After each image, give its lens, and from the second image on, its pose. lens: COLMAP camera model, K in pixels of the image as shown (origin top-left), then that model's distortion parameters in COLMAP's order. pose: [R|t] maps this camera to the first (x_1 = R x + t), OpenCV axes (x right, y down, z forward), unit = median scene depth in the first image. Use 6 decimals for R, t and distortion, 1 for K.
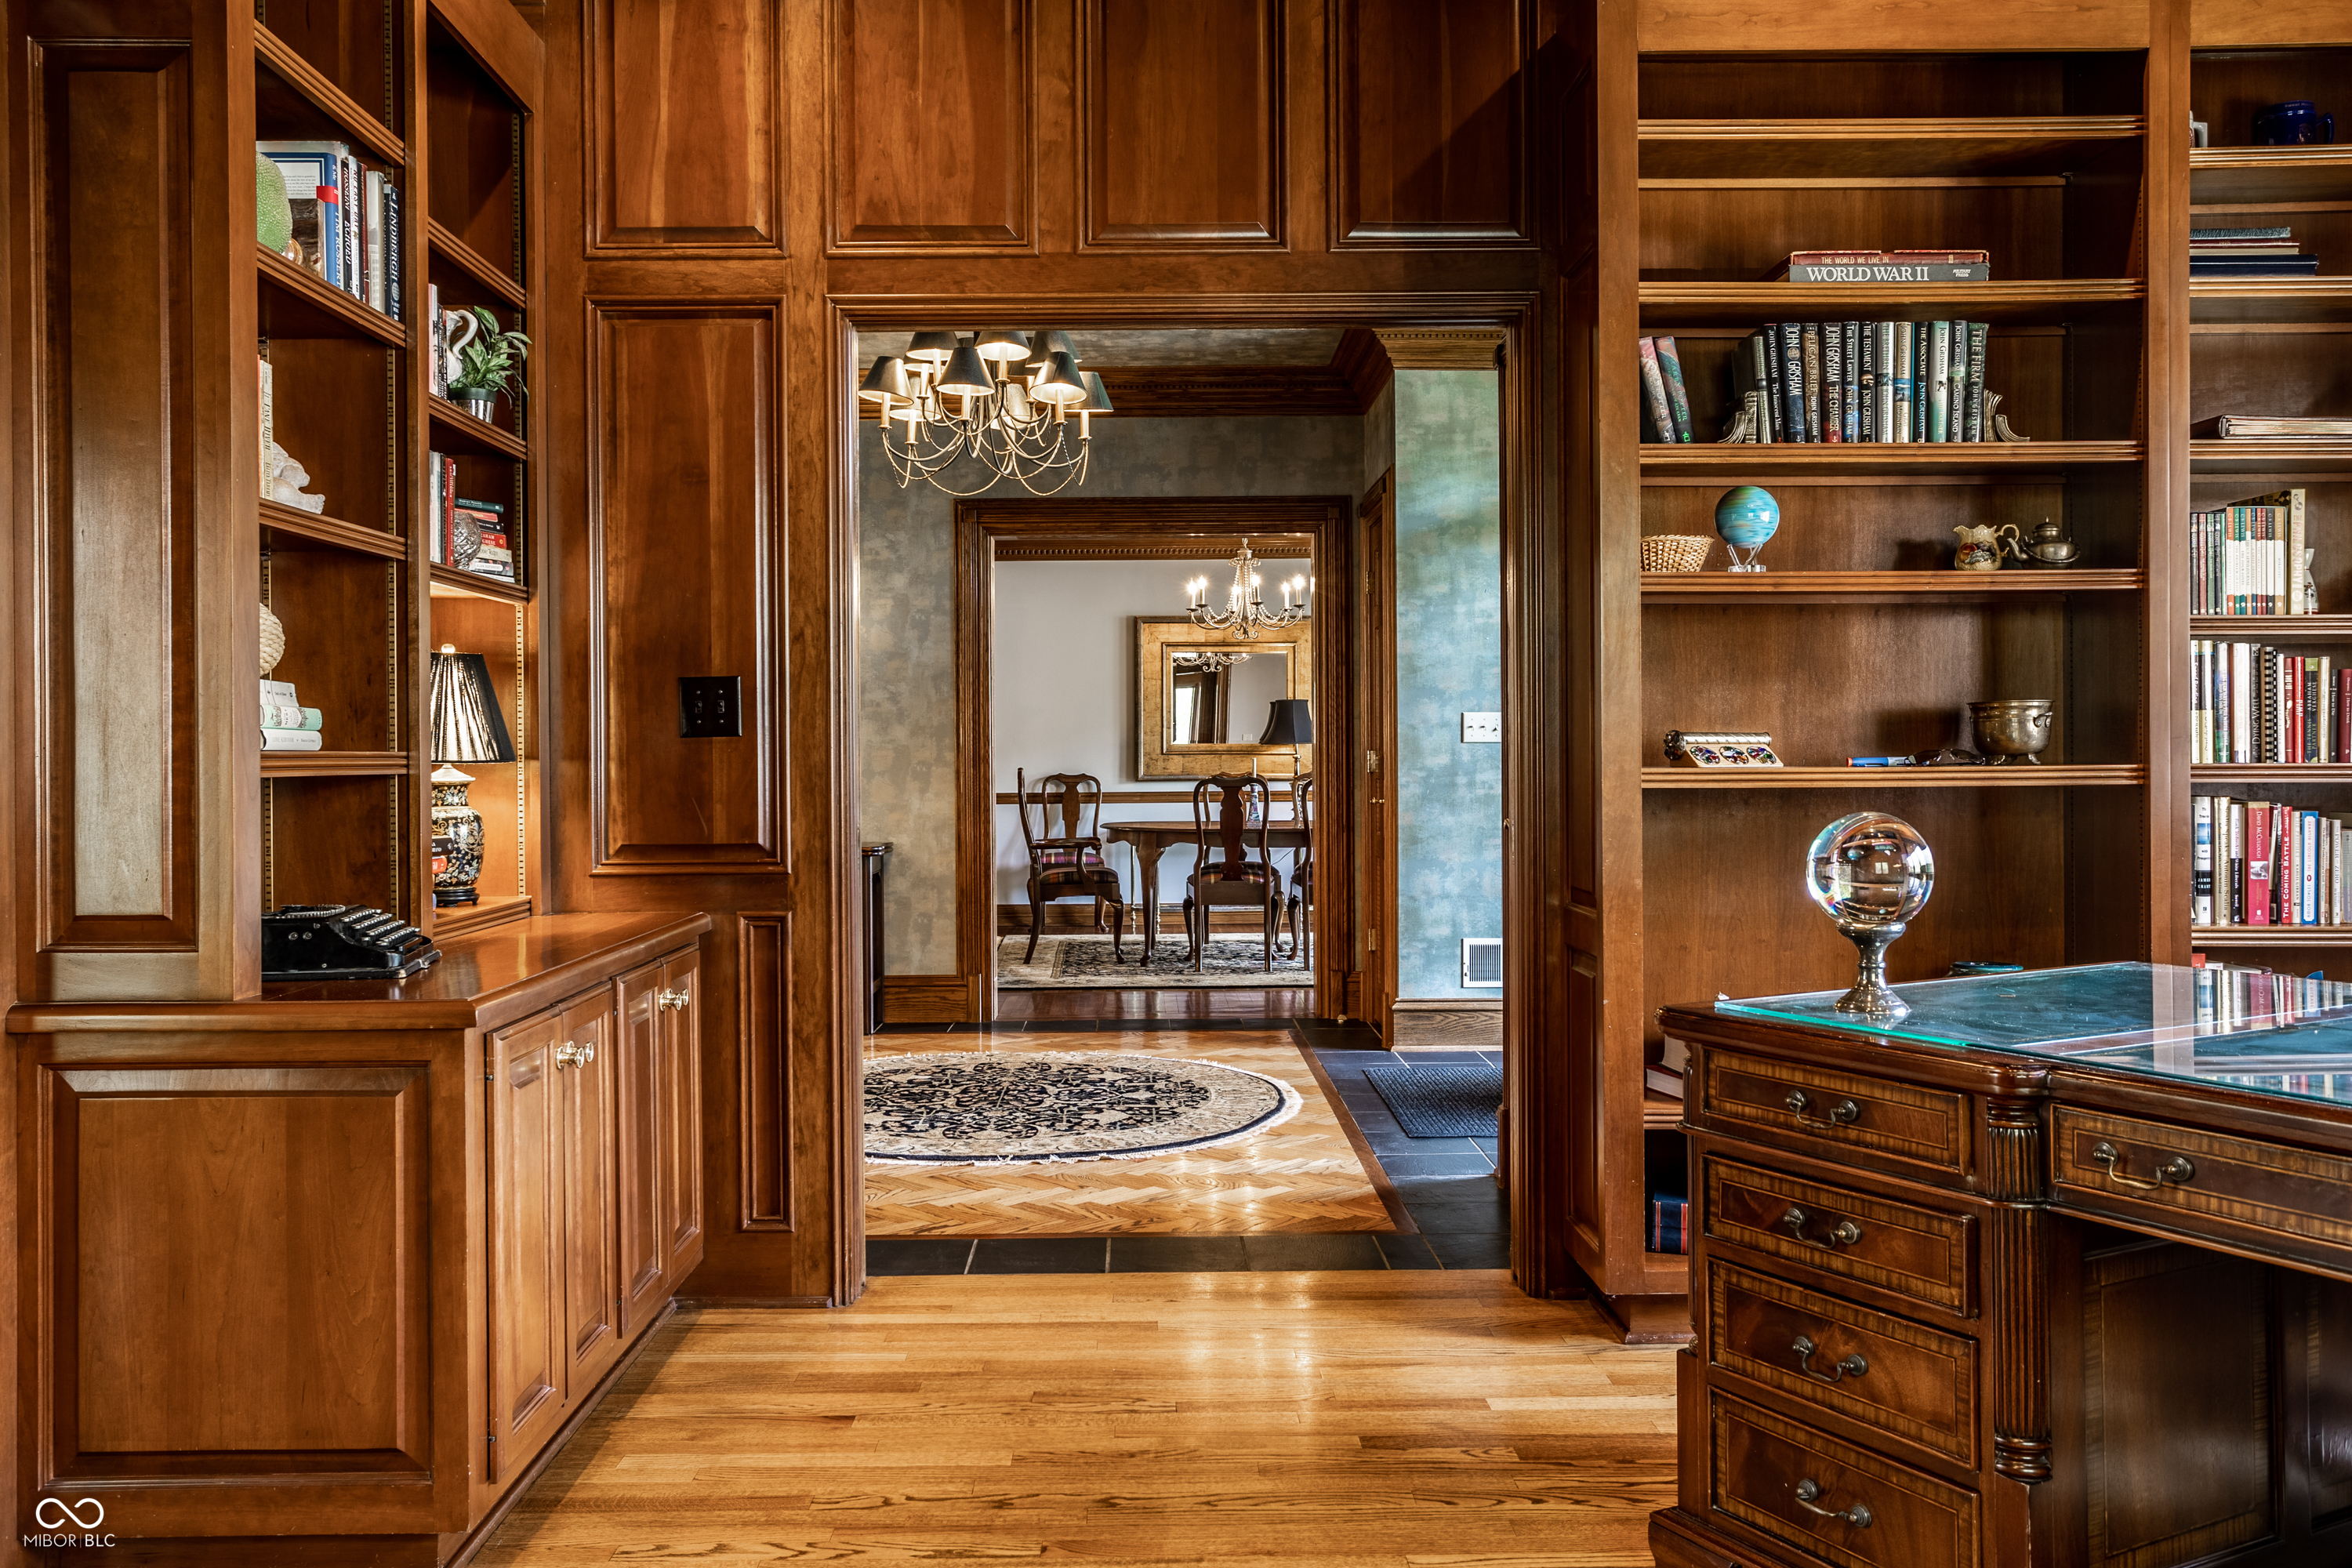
lens RADIAL K [[1971.5, 0, 1174.0], [0, 1971.5, 776.3], [0, 0, 1]] dist [0.000500, 0.000011]
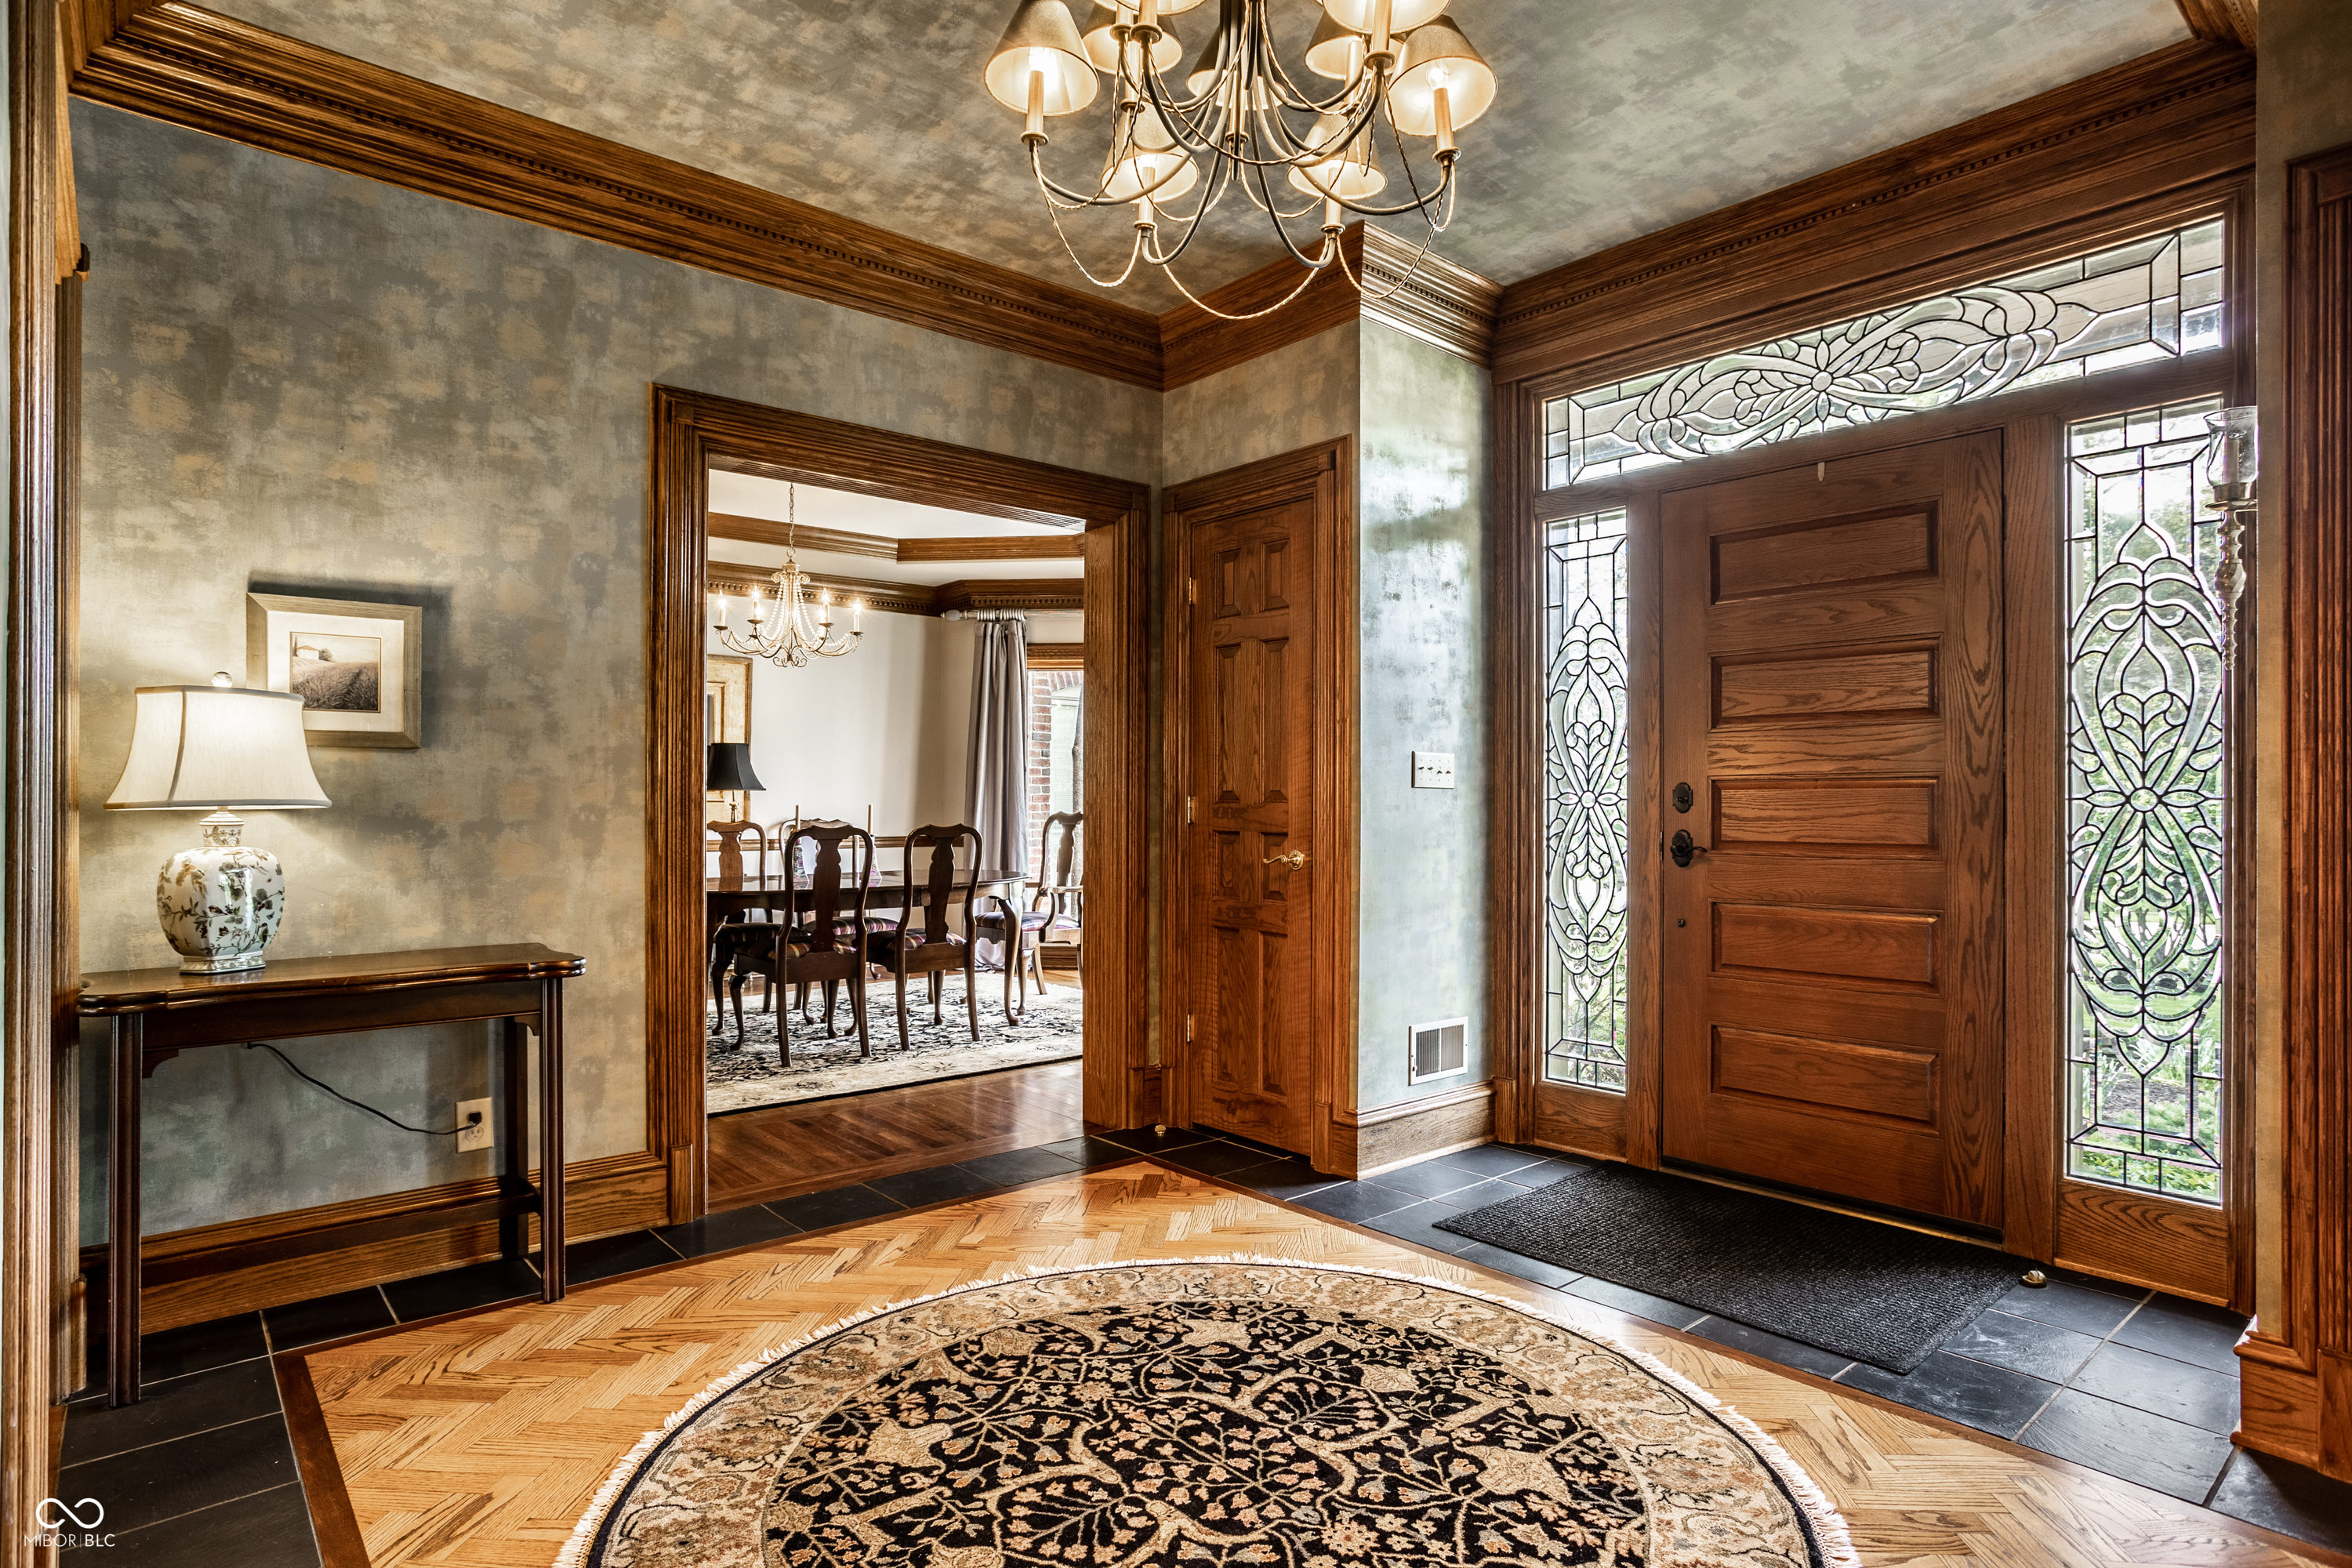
lens RADIAL K [[1266.3, 0, 1175.5], [0, 1266.3, 797.0], [0, 0, 1]] dist [-0.001168, -0.000141]
pose [[0.776371, 0.014710, 0.630104, -0.232599], [-0.004698, 0.999835, -0.017554, -0.004017], [-0.630258, 0.010668, 0.776312, 0.587202]]
